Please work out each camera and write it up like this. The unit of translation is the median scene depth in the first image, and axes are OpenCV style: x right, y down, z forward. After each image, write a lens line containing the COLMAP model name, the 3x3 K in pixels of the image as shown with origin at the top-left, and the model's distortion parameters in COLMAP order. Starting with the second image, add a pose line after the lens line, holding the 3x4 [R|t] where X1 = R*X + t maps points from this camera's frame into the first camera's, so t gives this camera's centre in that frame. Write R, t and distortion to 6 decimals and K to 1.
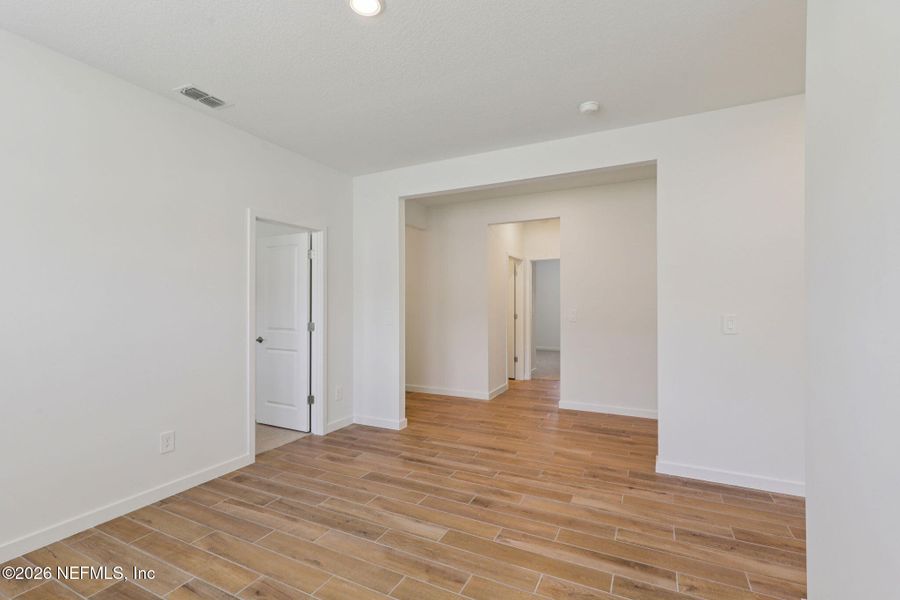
lens RADIAL K [[414.8, 0, 450.0], [0, 414.8, 300.0], [0, 0, 1]] dist [0.001019, -0.000038]
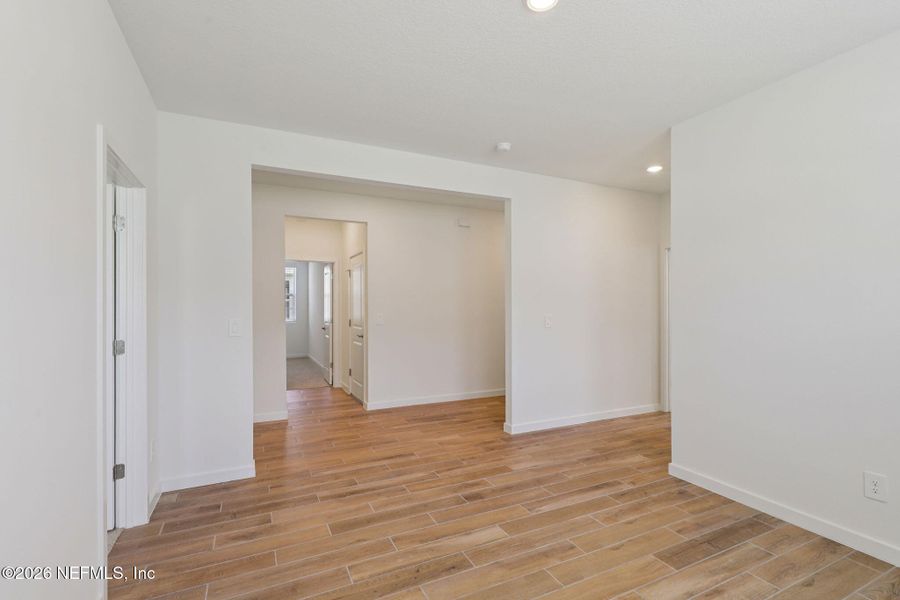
lens RADIAL K [[416.6, 0, 451.9], [0, 416.6, 306.3], [0, 0, 1]] dist [0.002270, 0.000199]
pose [[0.601457, 0.001718, 0.798903, -0.688522], [-0.005133, 0.999985, 0.001714, 0.004347], [-0.798889, -0.005132, 0.601457, 0.356938]]
